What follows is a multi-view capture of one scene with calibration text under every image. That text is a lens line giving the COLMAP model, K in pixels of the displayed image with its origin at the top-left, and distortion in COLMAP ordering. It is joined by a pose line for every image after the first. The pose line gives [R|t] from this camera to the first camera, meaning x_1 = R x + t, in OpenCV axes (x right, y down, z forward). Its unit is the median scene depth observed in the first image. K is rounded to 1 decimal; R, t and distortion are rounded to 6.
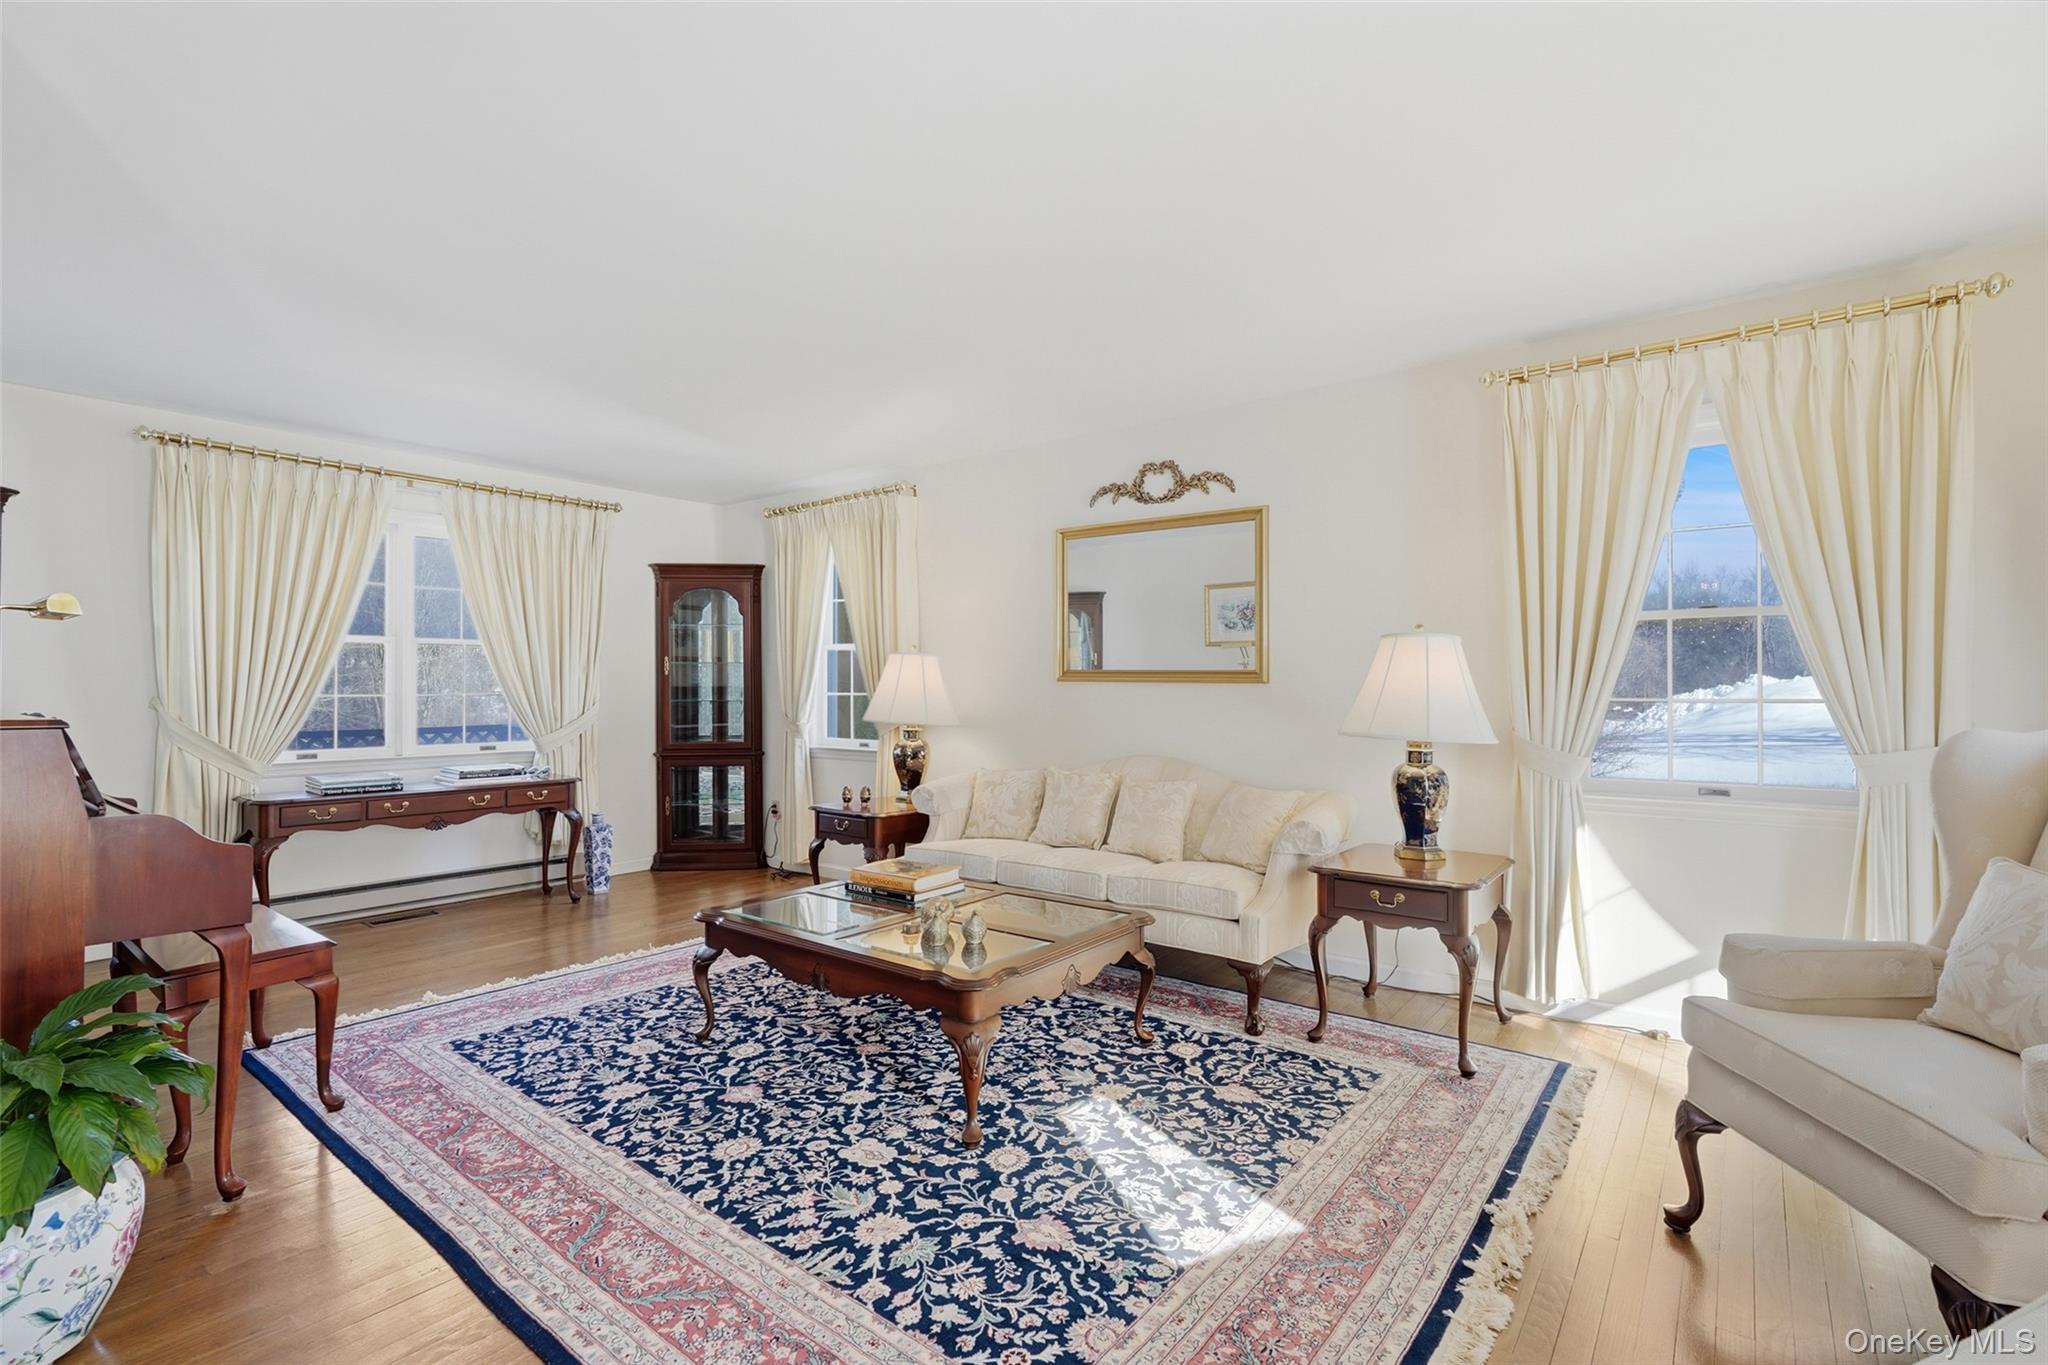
lens RADIAL K [[941.6, 0, 1021.0], [0, 941.6, 683.5], [0, 0, 1]] dist [-0.000321, 0.001479]
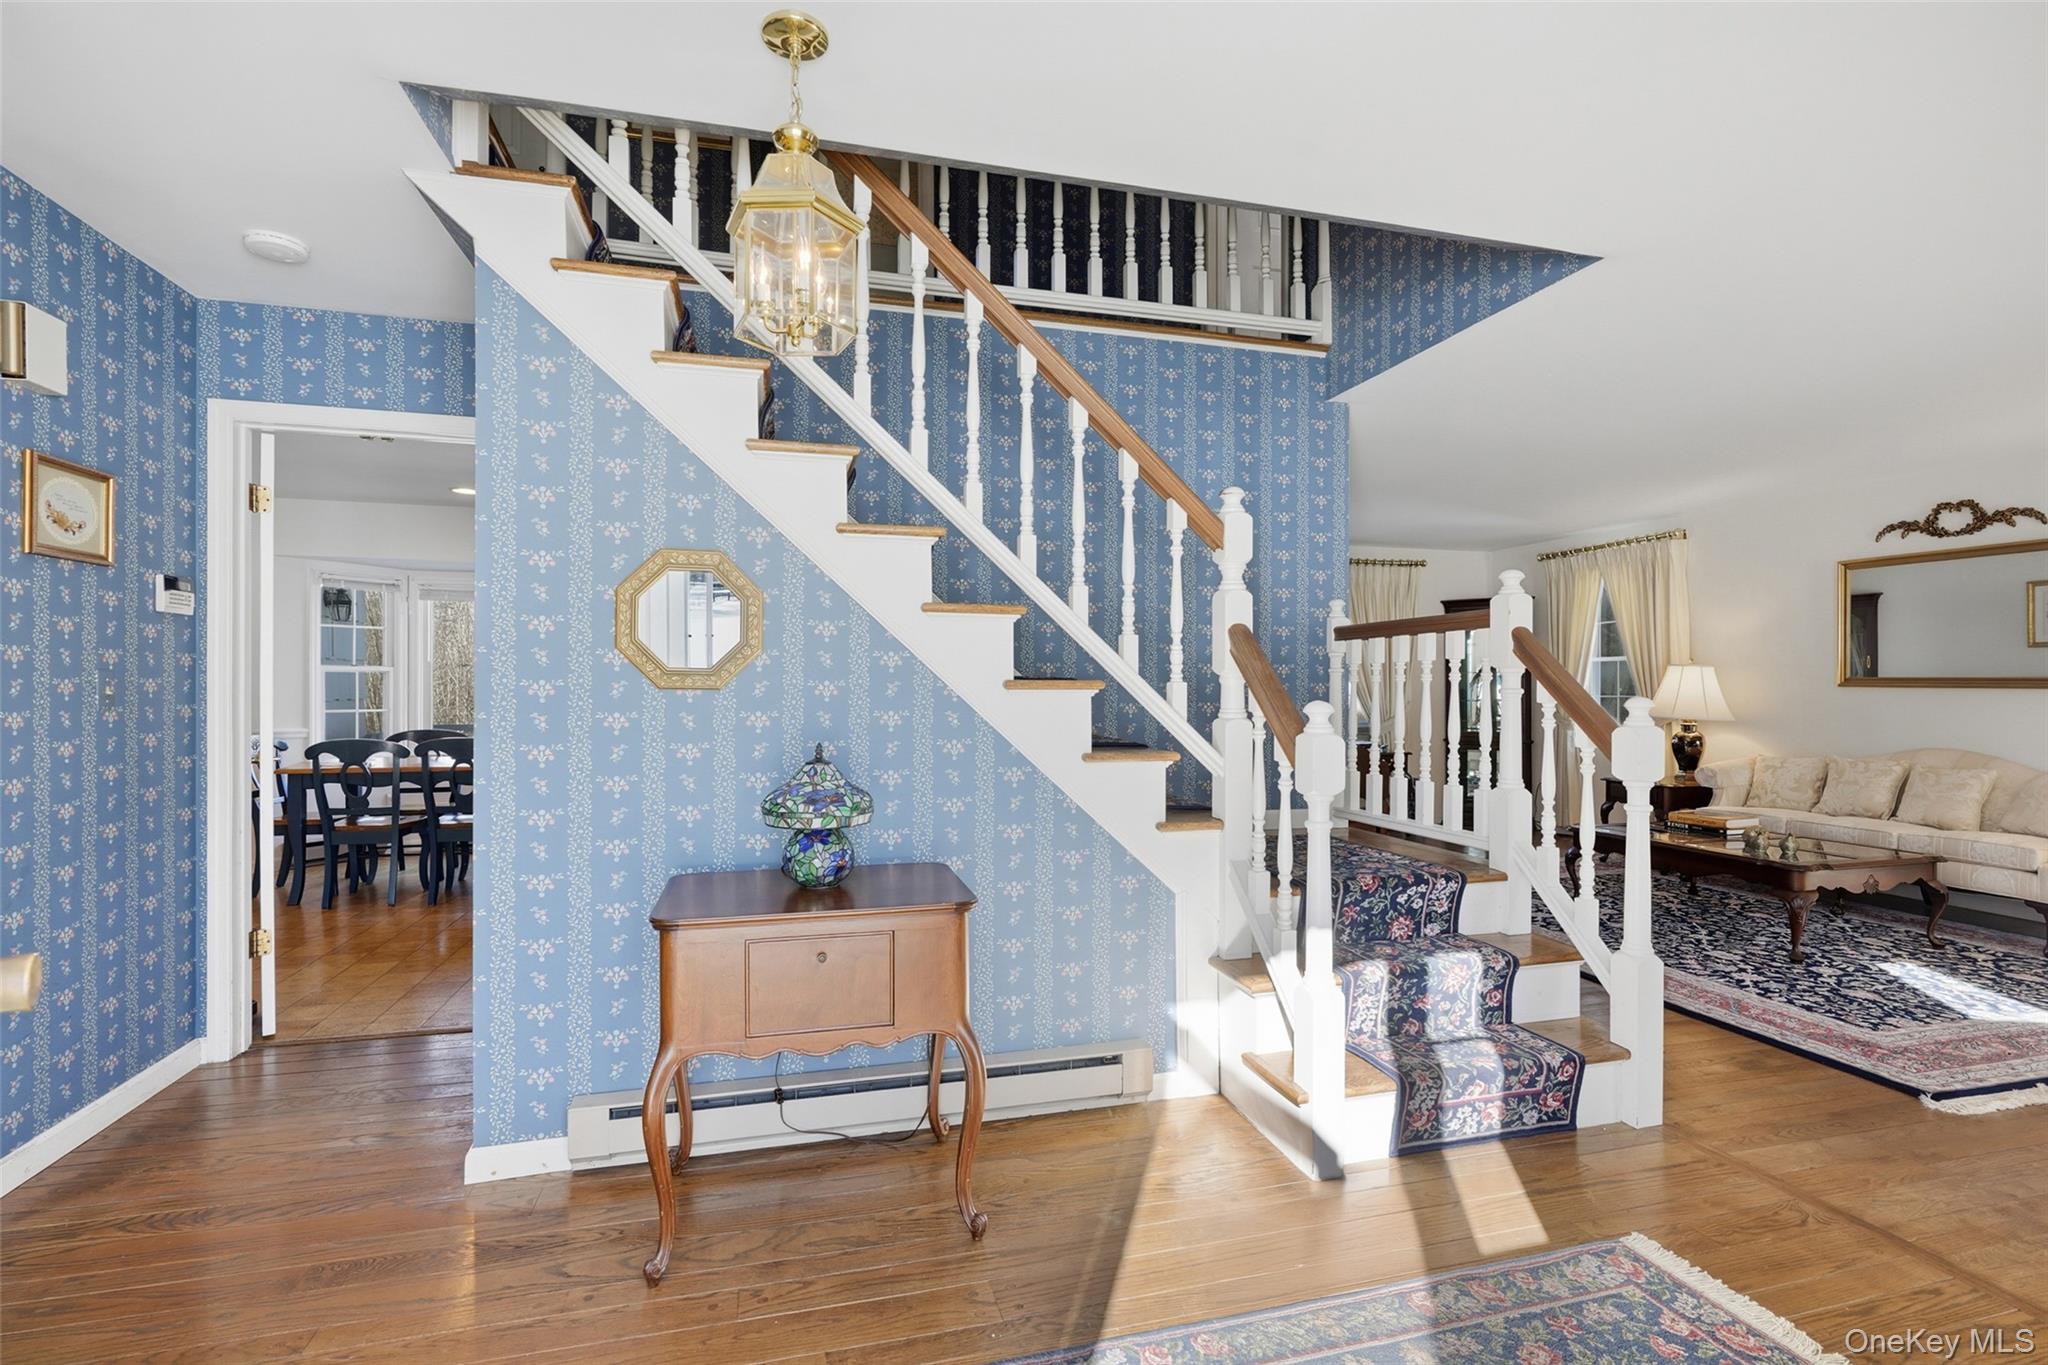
lens RADIAL K [[941.6, 0, 1031.6], [0, 941.6, 693.2], [0, 0, 1]] dist [-0.000321, 0.001479]
pose [[0.806998, 0.005040, -0.590533, -0.092915], [-0.000496, 0.999969, 0.007856, -0.003506], [0.590554, -0.006047, 0.806975, -0.664227]]
